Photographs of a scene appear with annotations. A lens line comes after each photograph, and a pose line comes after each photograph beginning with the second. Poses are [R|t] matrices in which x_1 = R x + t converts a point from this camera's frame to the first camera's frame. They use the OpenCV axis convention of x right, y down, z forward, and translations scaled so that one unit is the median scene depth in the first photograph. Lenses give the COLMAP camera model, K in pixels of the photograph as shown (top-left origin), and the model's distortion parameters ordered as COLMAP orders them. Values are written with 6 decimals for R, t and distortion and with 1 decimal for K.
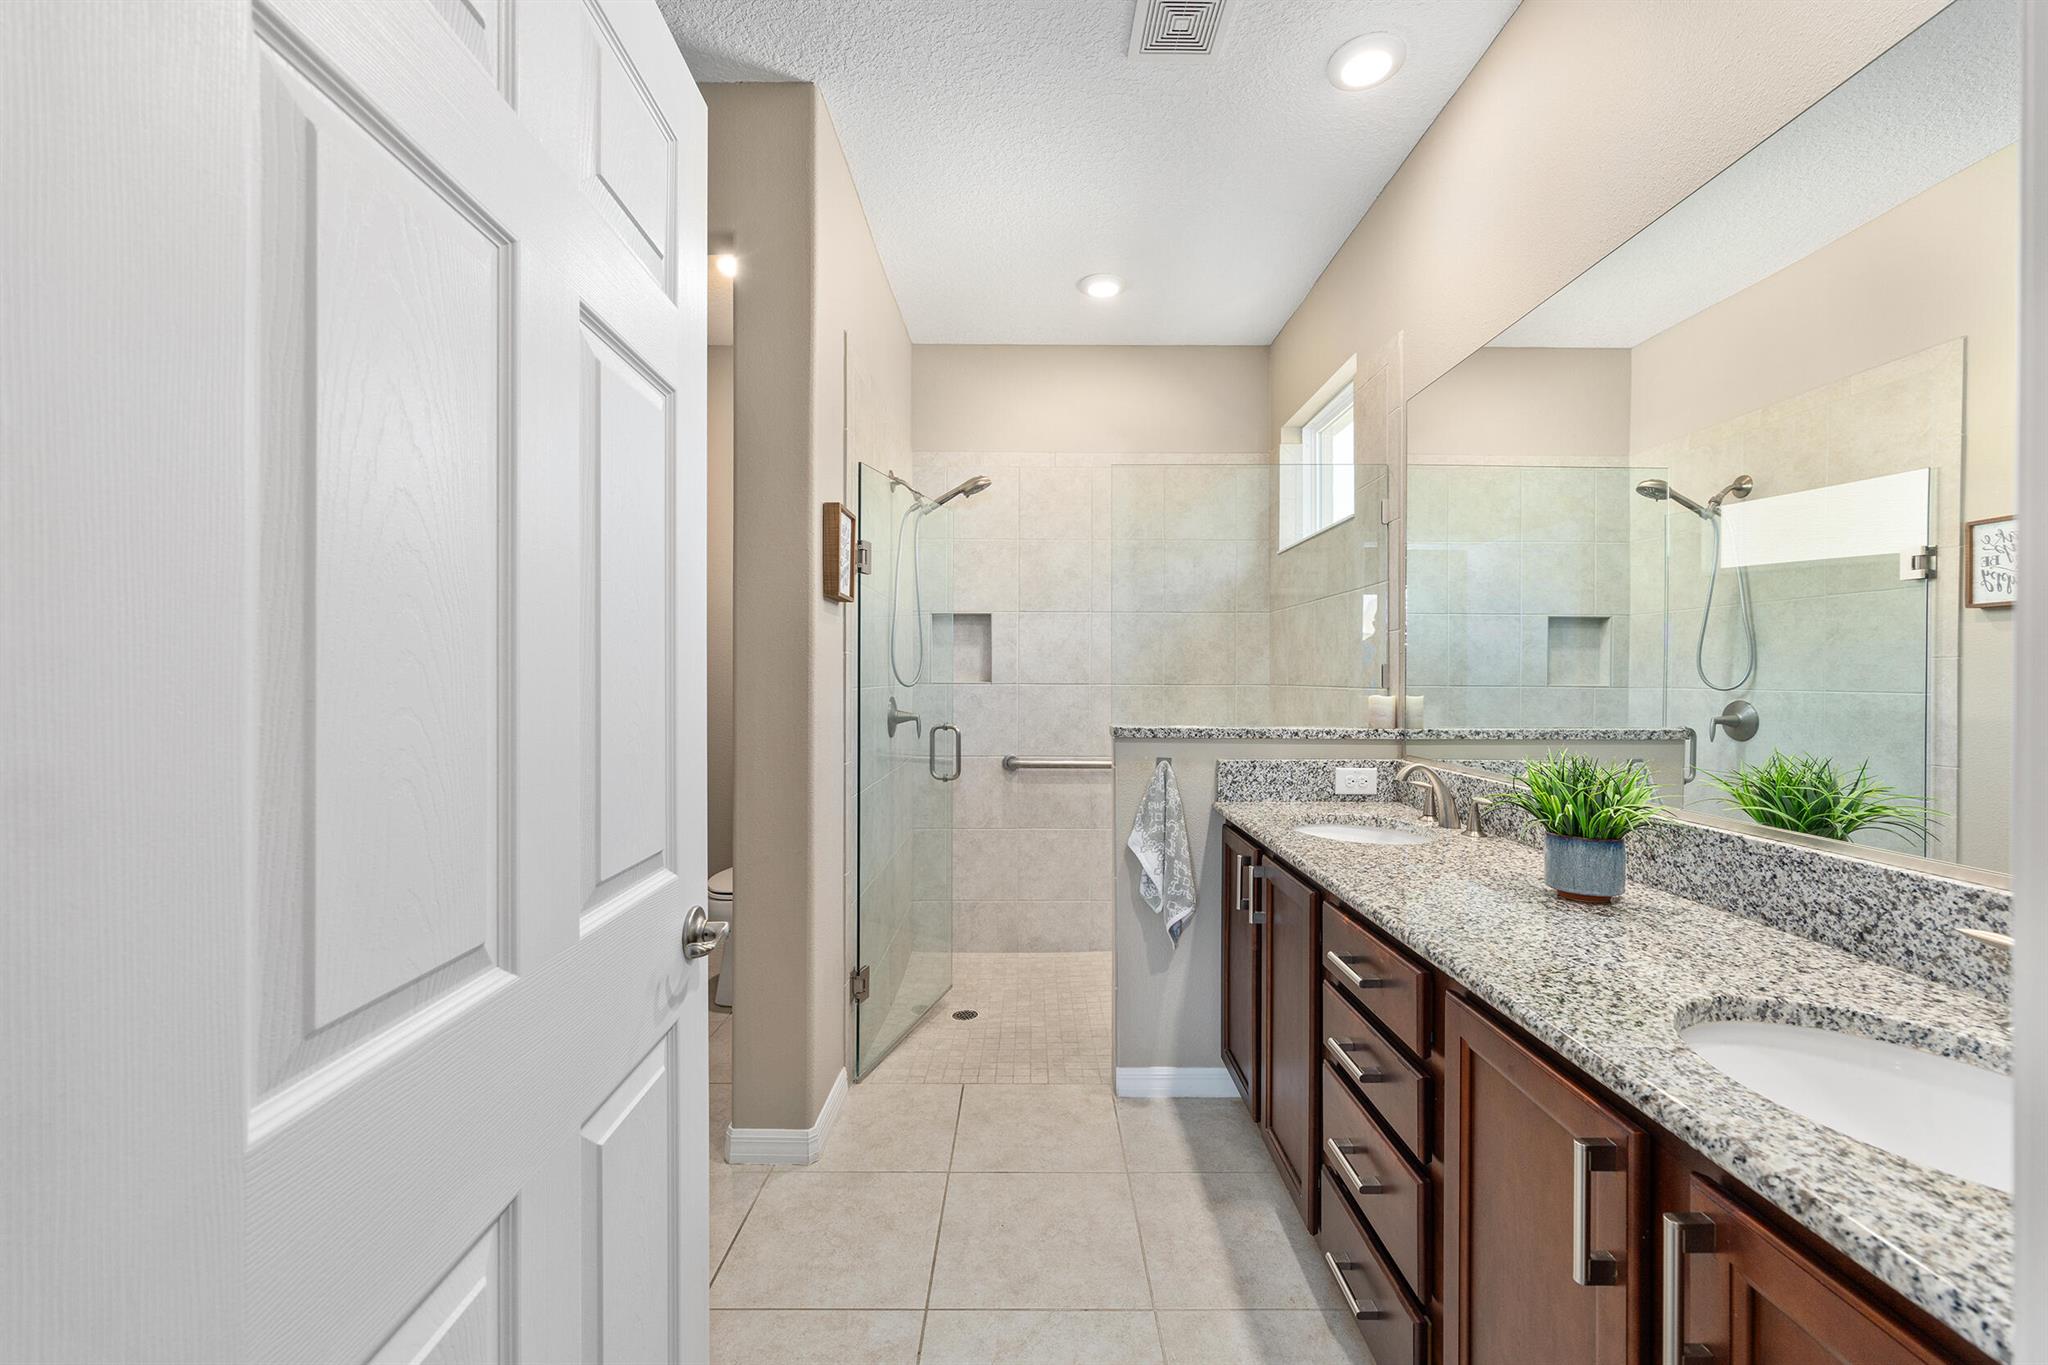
lens RADIAL K [[822.5, 0, 1031.7], [0, 822.5, 678.0], [0, 0, 1]] dist [-0.001725, 0.000314]
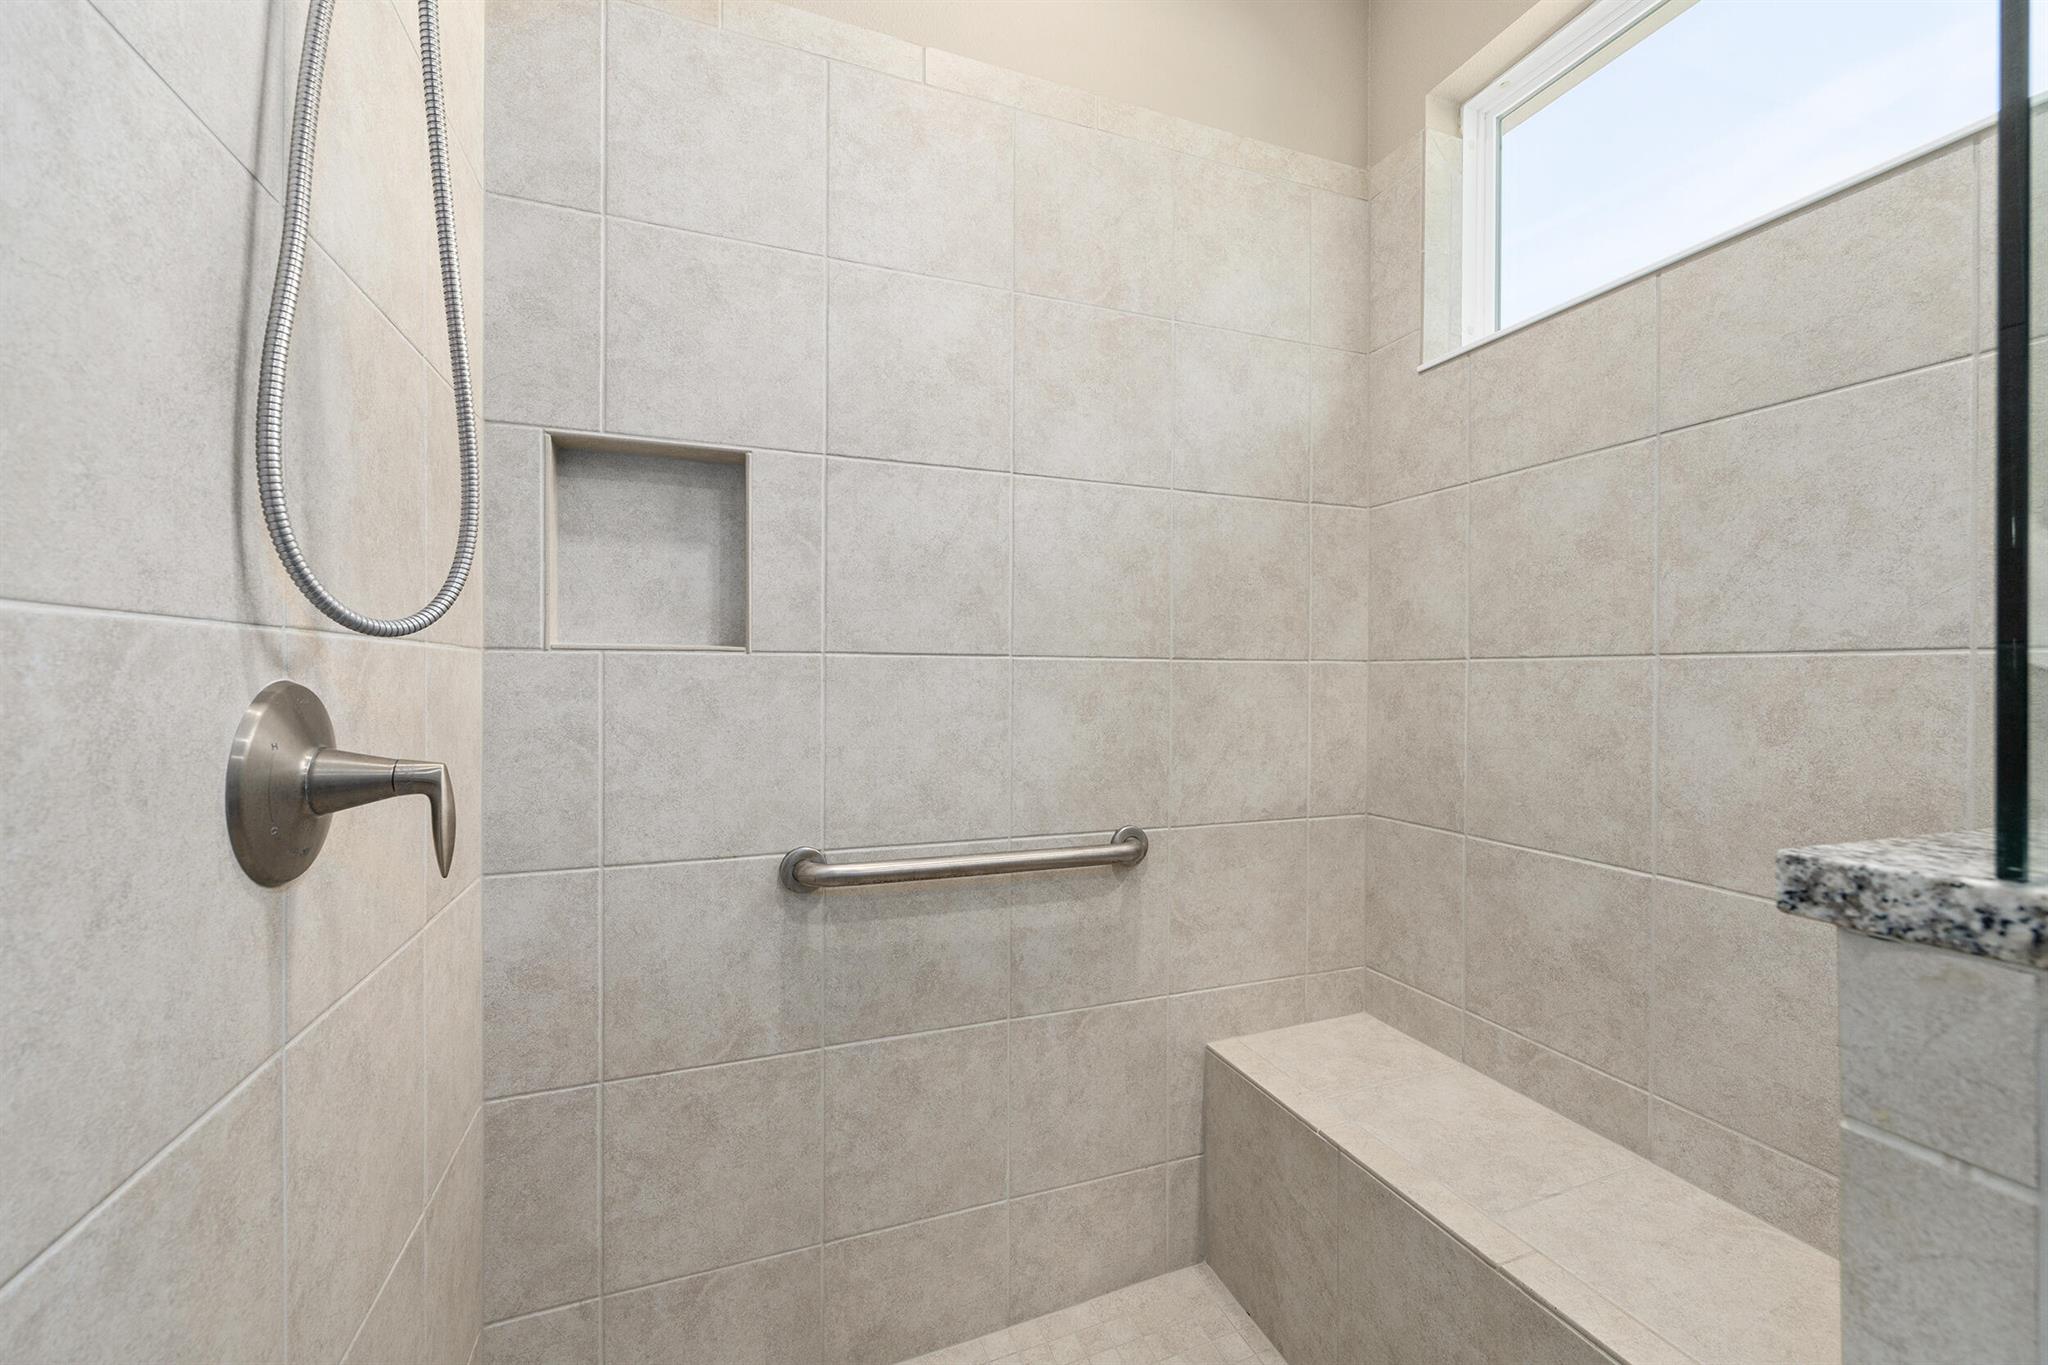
lens RADIAL K [[822.5, 0, 1031.7], [0, 822.5, 678.0], [0, 0, 1]] dist [-0.001725, 0.000314]
pose [[0.937664, -0.000083, 0.347543, -0.057011], [-0.001250, 0.999993, 0.003610, 0.016924], [-0.347540, -0.003820, 0.937657, 0.623553]]
